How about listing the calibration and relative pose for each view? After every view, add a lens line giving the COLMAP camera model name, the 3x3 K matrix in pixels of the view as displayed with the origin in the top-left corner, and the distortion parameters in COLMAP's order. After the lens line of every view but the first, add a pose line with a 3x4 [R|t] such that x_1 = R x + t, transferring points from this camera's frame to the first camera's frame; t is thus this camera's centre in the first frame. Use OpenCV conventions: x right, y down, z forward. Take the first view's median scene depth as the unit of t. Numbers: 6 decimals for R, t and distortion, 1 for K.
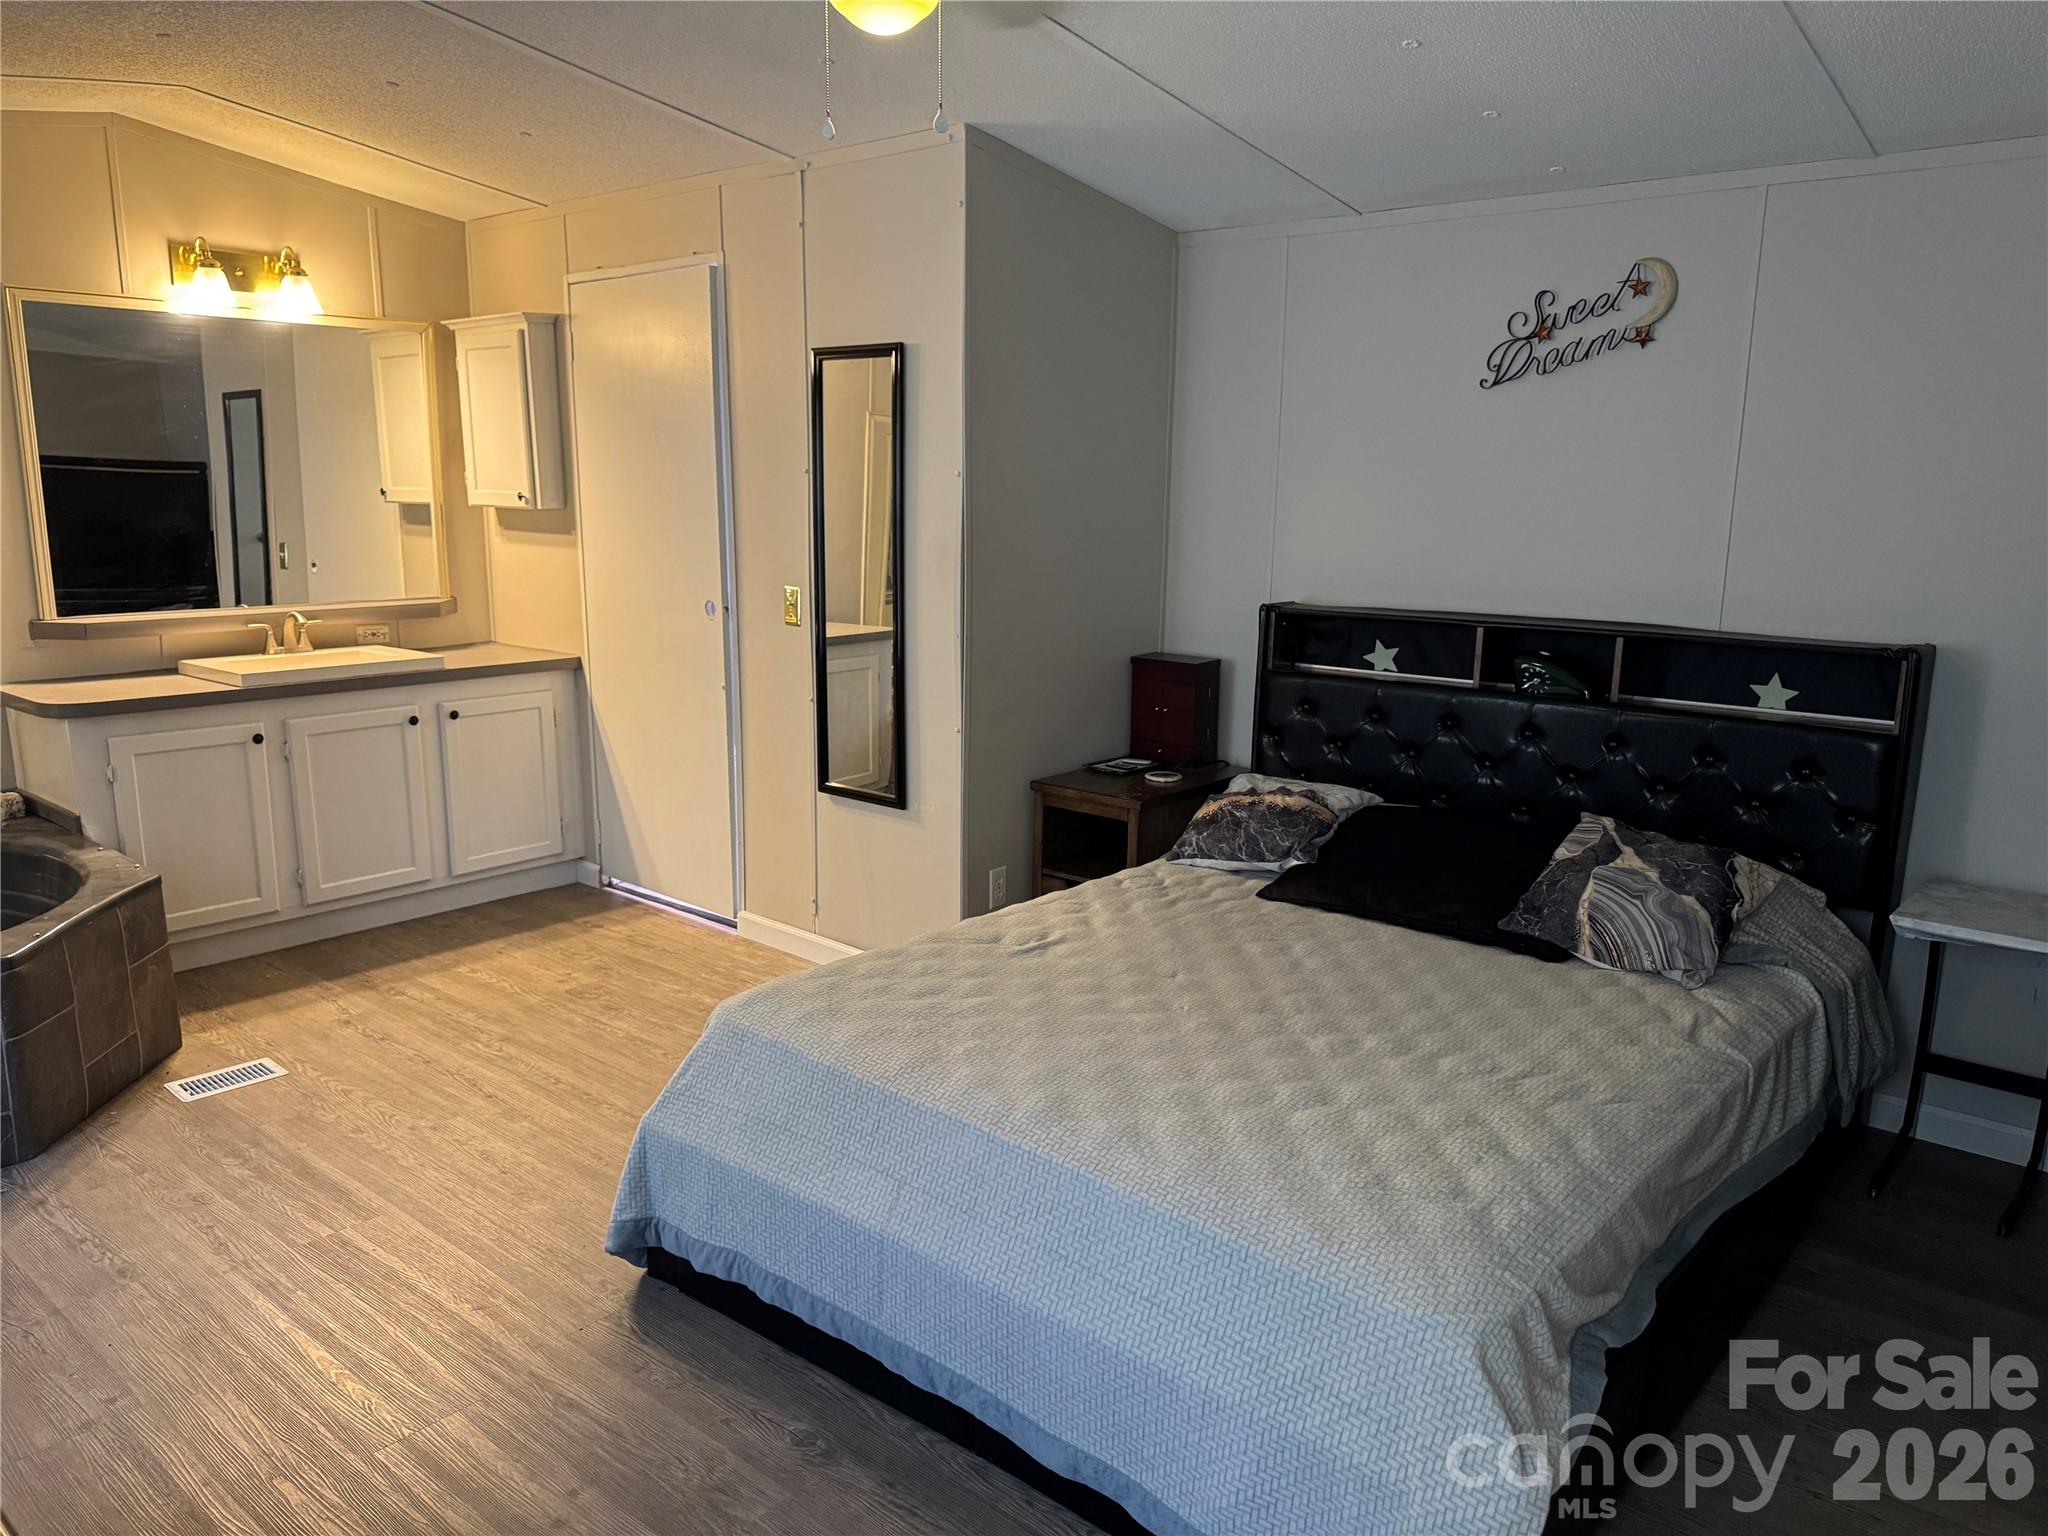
lens RADIAL K [[1443.1, 0, 1024.0], [0, 1443.1, 768.0], [0, 0, 1]] dist [-0.036381, -0.002740]
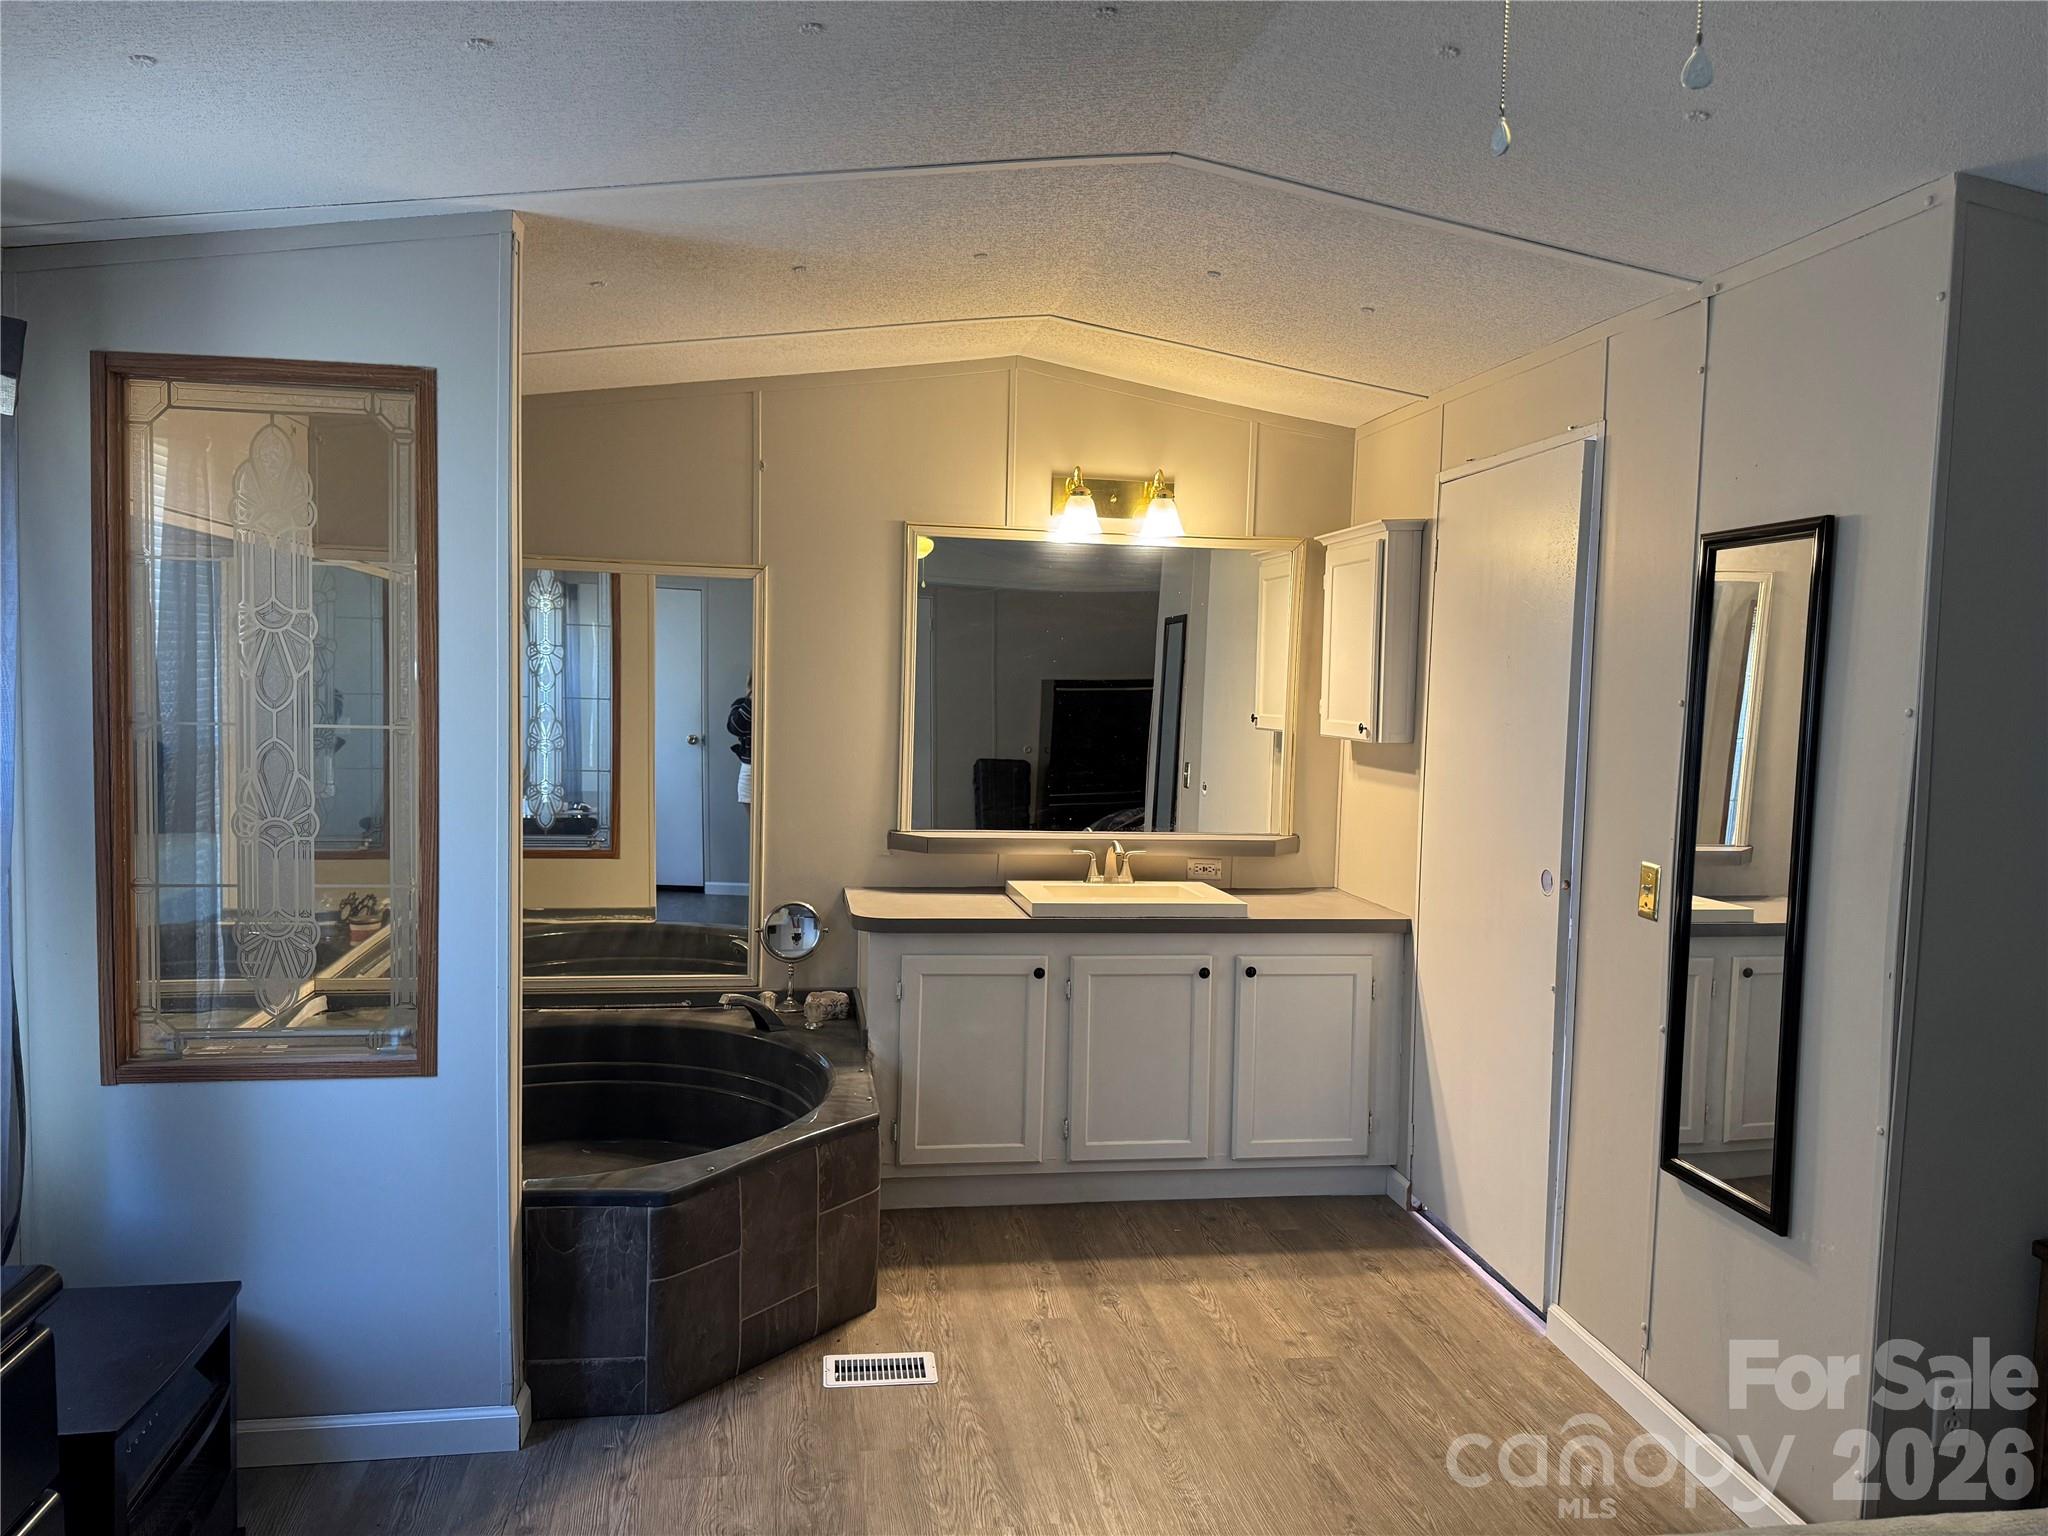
lens RADIAL K [[1410.3, 0, 1024.0], [0, 1410.3, 768.0], [0, 0, 1]] dist [0.143025, -0.274637]
pose [[0.763548, 0.041346, -0.644427, 0.051708], [-0.138107, 0.985313, -0.100419, -0.055514], [0.630810, 0.165675, 0.758044, 0.243739]]
